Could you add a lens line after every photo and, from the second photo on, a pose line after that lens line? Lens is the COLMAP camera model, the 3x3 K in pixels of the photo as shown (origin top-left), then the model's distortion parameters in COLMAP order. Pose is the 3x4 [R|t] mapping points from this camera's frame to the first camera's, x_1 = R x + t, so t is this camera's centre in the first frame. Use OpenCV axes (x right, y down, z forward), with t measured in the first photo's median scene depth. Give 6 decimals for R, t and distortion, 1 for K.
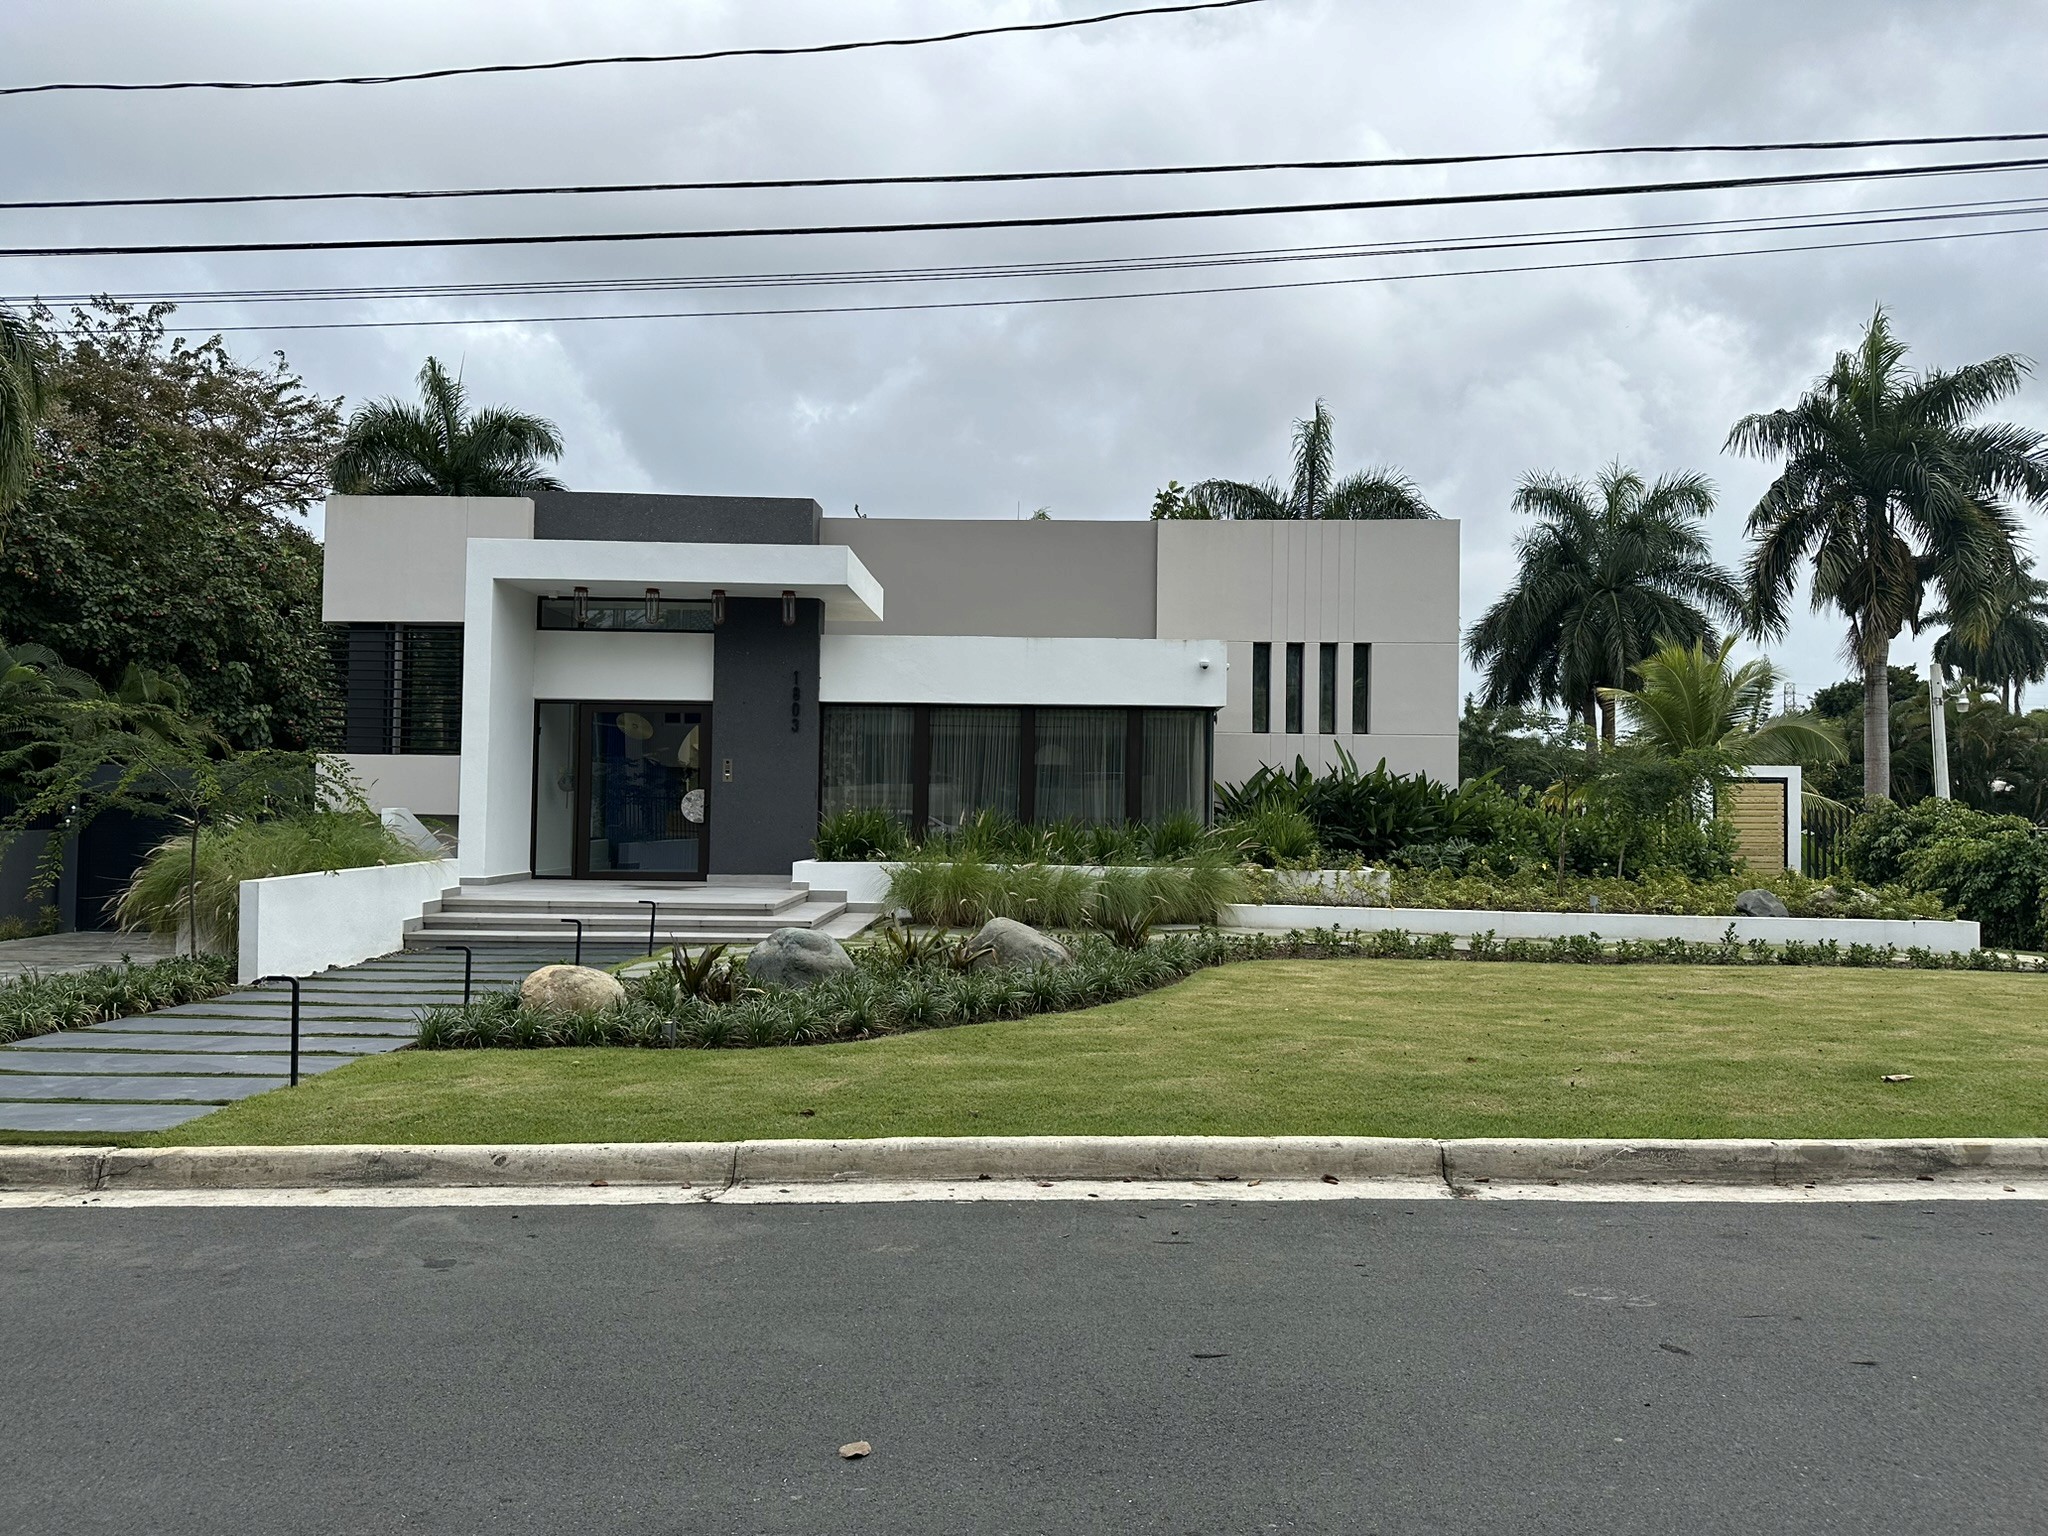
lens RADIAL K [[1400.0, 0, 1028.2], [0, 1400.0, 745.1], [0, 0, 1]] dist [0.045322, -0.036487]
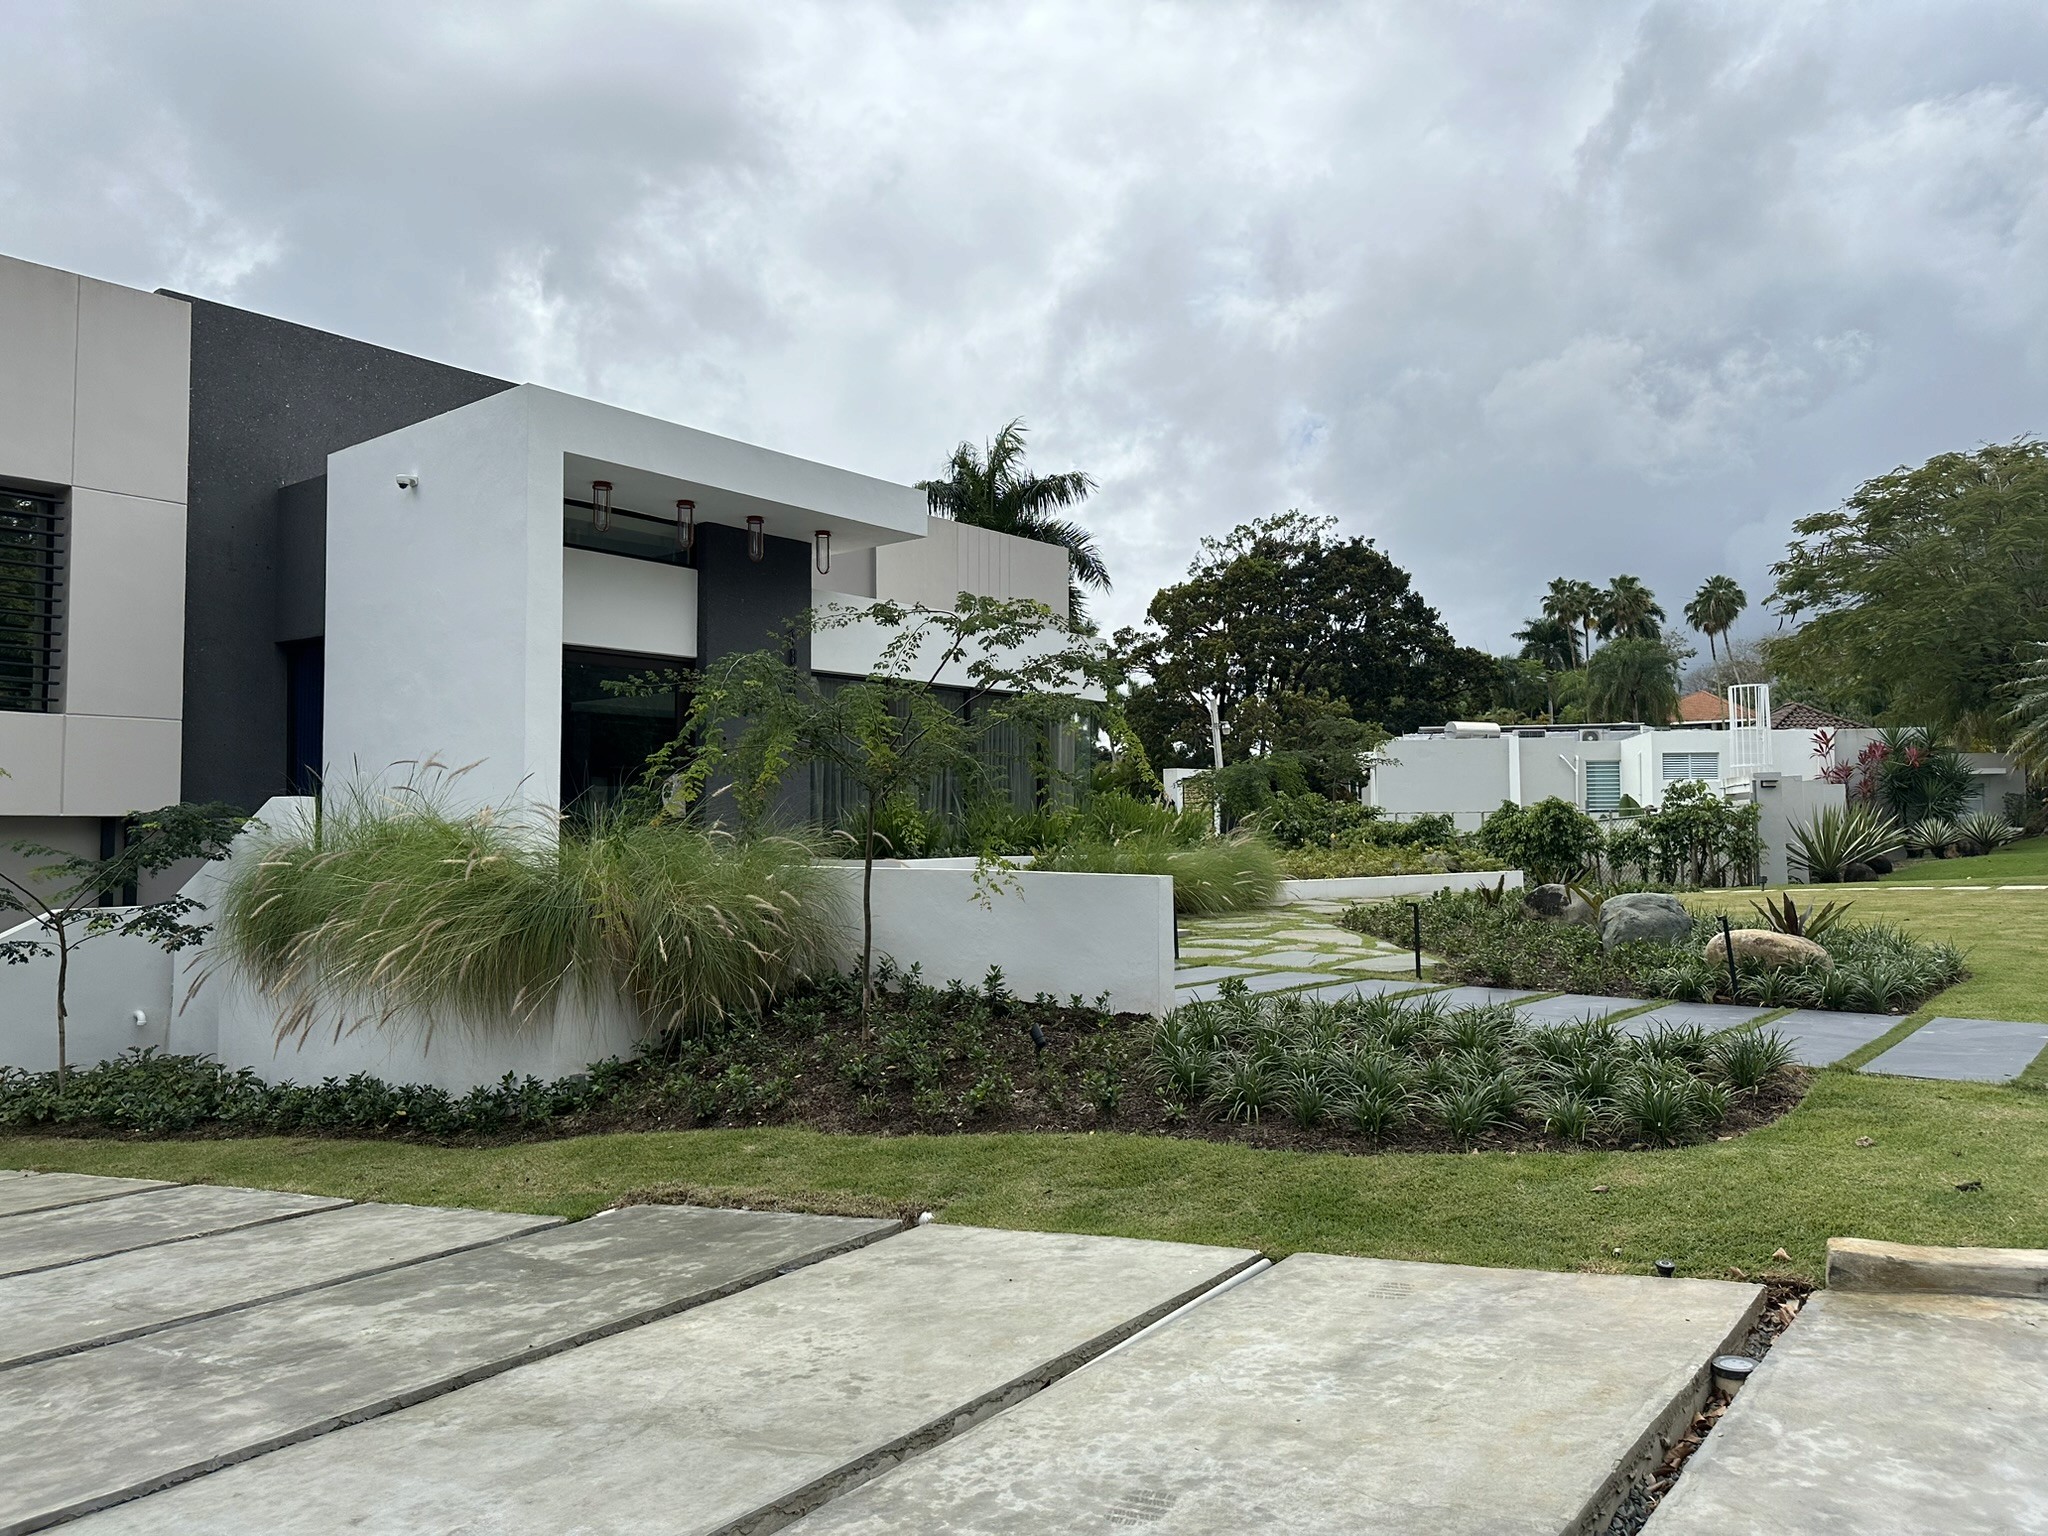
lens RADIAL K [[1414.2, 0, 1010.4], [0, 1414.2, 749.0], [0, 0, 1]] dist [0.068219, -0.116937]
pose [[0.630442, 0.028625, 0.775708, -0.713133], [-0.019833, 0.999588, -0.020767, 0.030979], [-0.775983, -0.002292, 0.630750, 0.382019]]
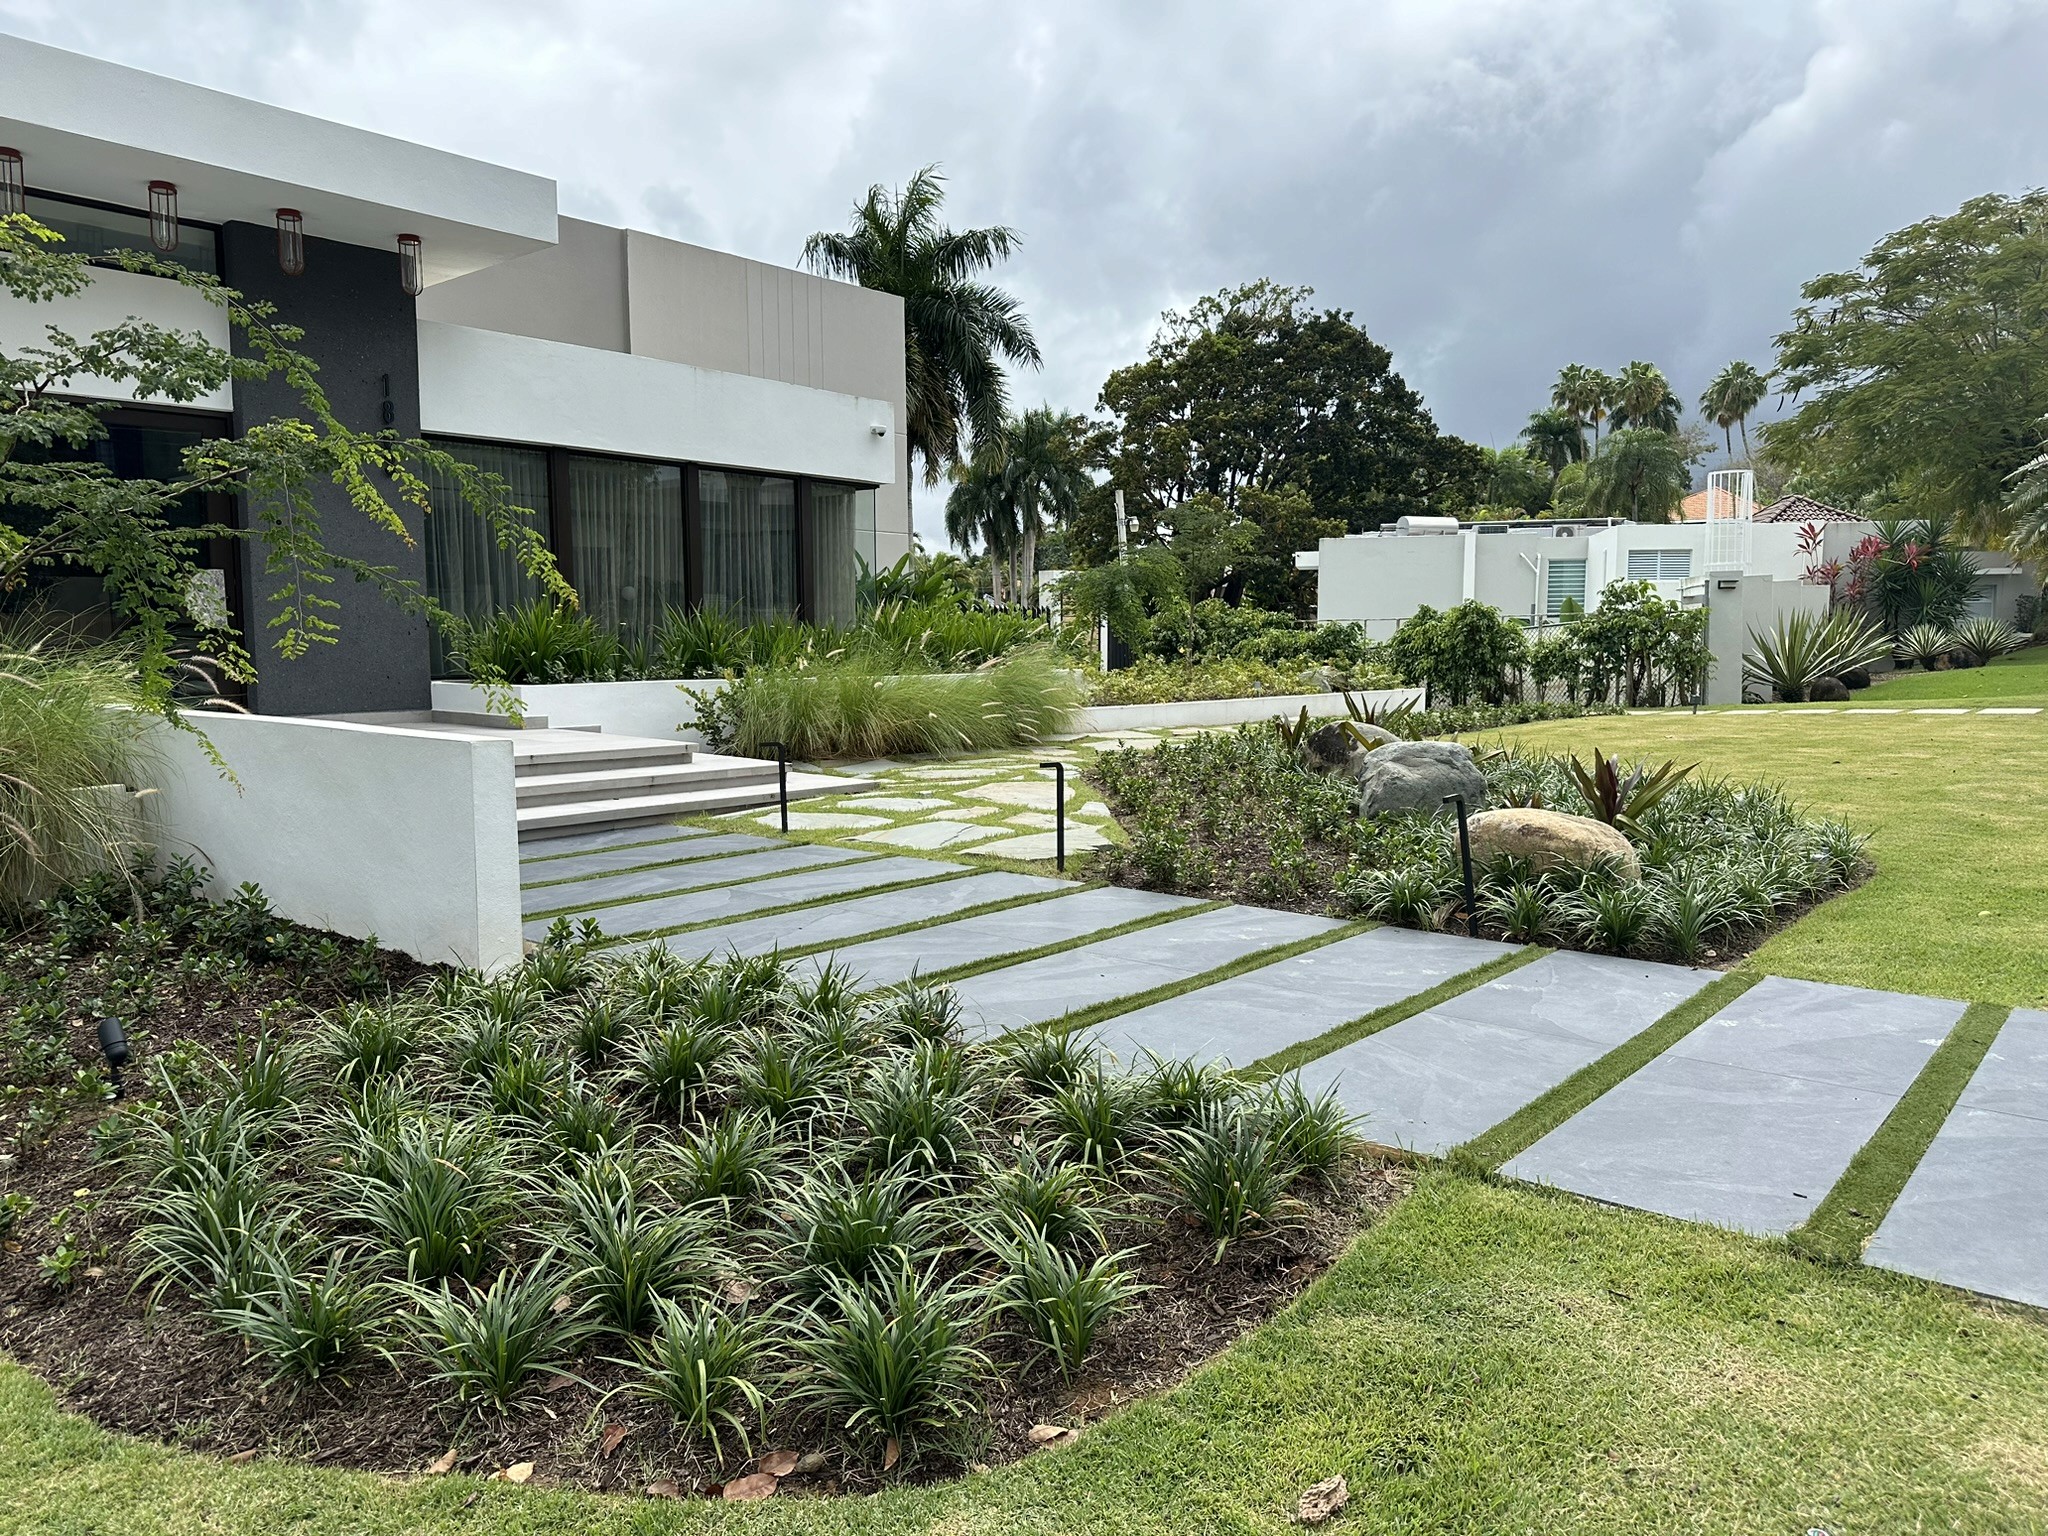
lens RADIAL K [[1437.5, 0, 1024.0], [0, 1437.5, 768.0], [0, 0, 1]] dist [0.039615, -0.053707]
pose [[0.625446, -0.088126, 0.775275, -0.486900], [-0.018931, 0.991595, 0.127988, 0.029585], [-0.780038, -0.094727, 0.618521, 0.383109]]
